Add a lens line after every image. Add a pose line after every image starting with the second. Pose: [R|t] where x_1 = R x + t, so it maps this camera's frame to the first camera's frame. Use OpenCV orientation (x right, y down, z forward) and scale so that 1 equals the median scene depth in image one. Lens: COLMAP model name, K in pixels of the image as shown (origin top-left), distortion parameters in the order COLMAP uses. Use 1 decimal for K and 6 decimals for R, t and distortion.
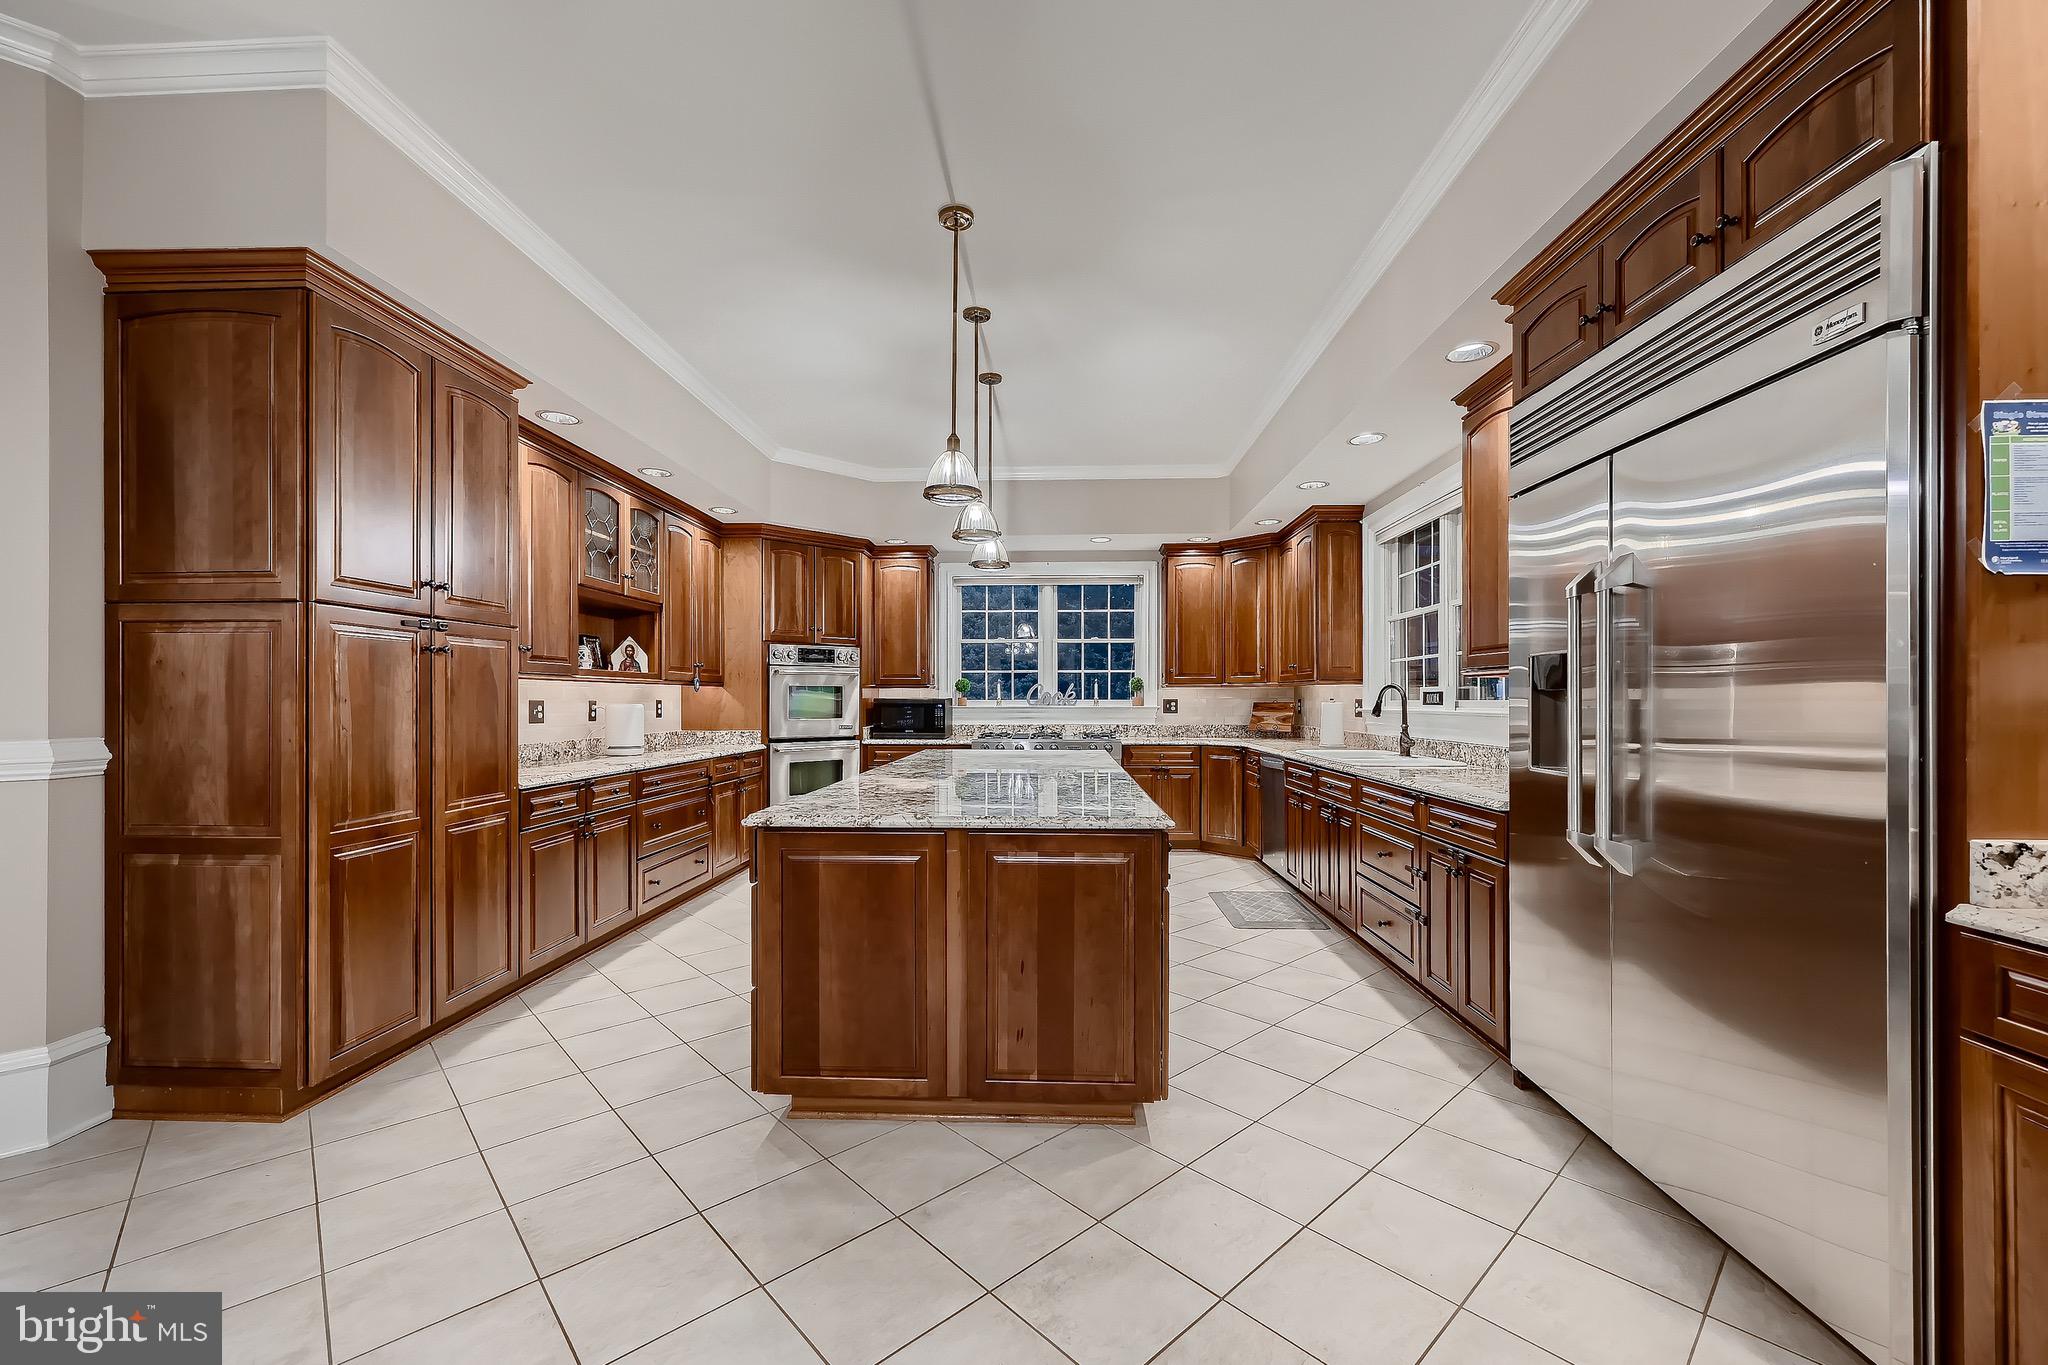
lens RADIAL K [[815.3, 0, 1024.2], [0, 815.3, 698.2], [0, 0, 1]] dist [-0.000741, -0.000034]
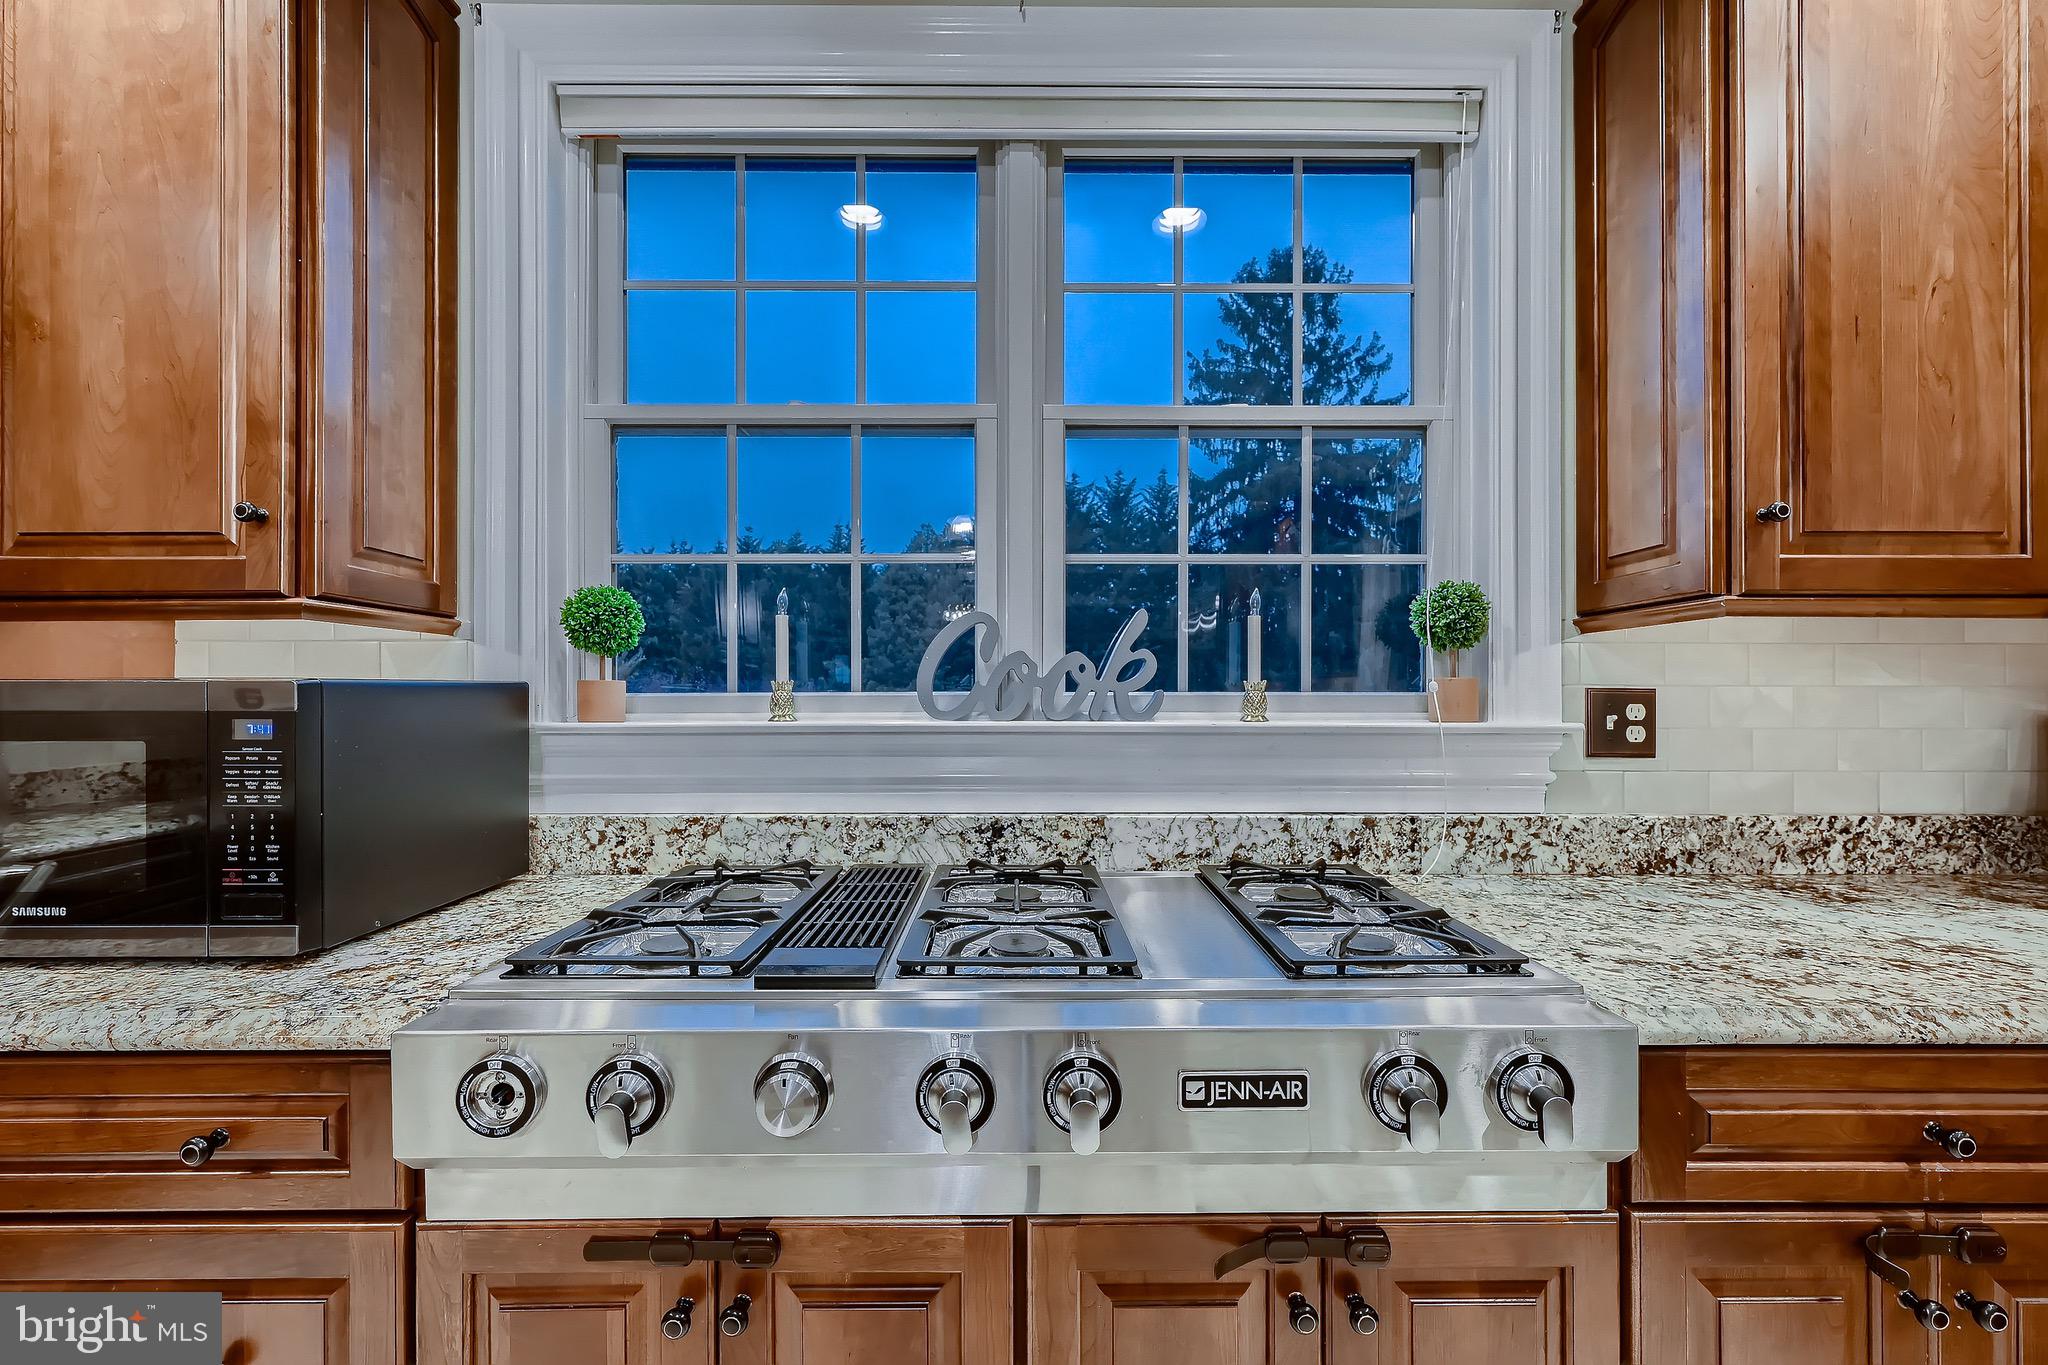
lens RADIAL K [[815.3, 0, 1035.3], [0, 815.3, 712.3], [0, 0, 1]] dist [-0.000741, -0.000034]
pose [[0.999169, 0.001083, 0.040756, 0.028917], [-0.001368, 0.999975, 0.006975, 0.006918], [-0.040748, -0.007025, 0.999145, 0.942480]]
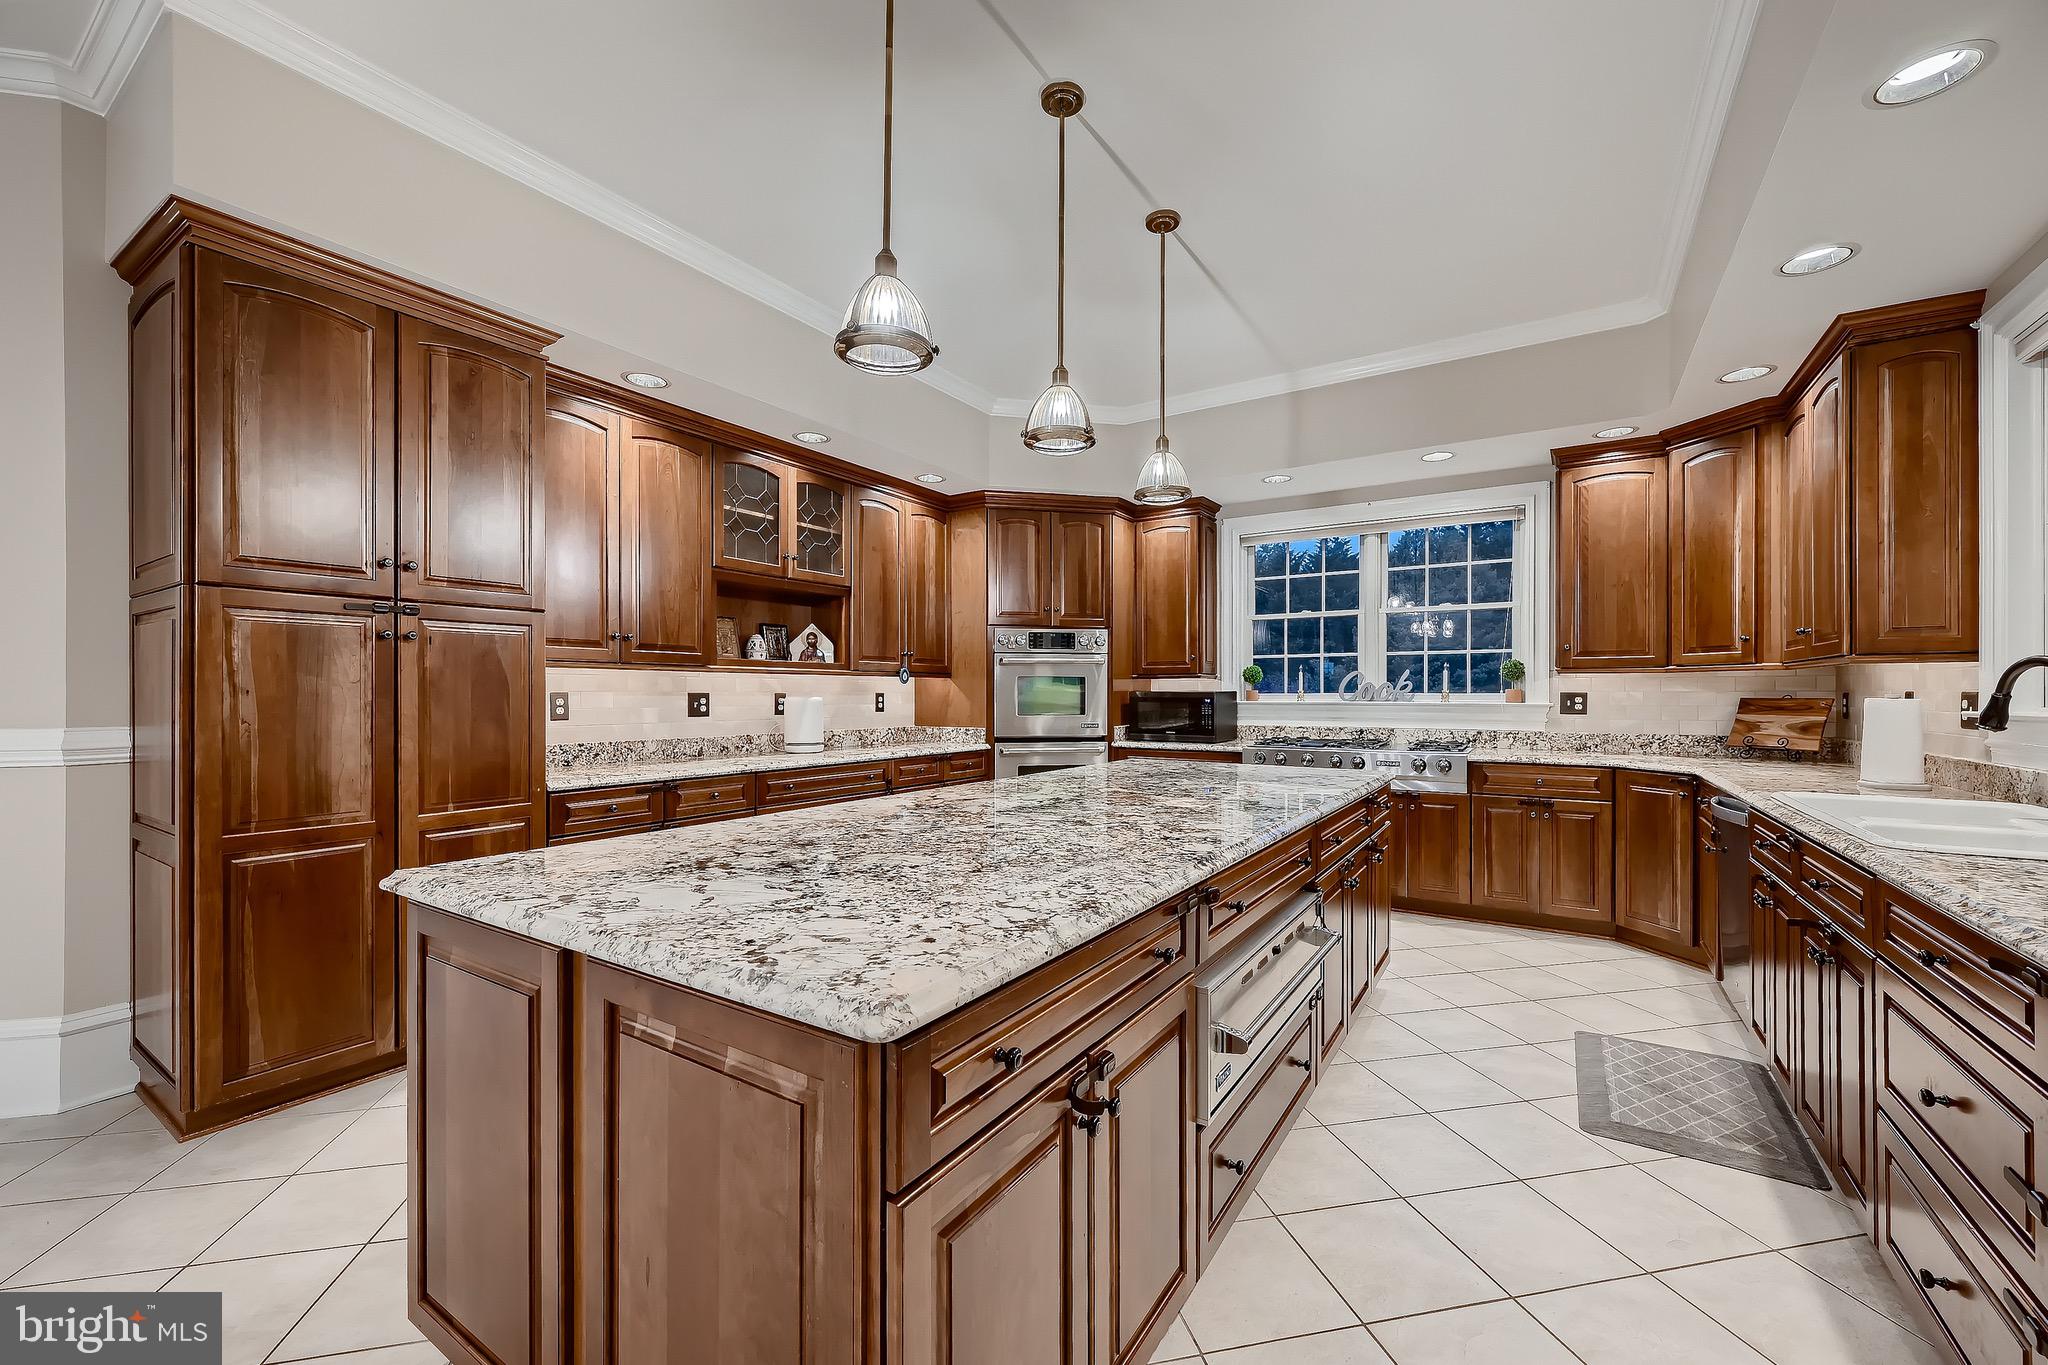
lens RADIAL K [[815.3, 0, 1024.5], [0, 815.3, 695.2], [0, 0, 1]] dist [-0.000741, -0.000034]
pose [[0.861654, 0.002191, -0.507491, 0.155662], [-0.000160, 0.999992, 0.004046, 0.001090], [0.507496, -0.003405, 0.861648, 0.268082]]
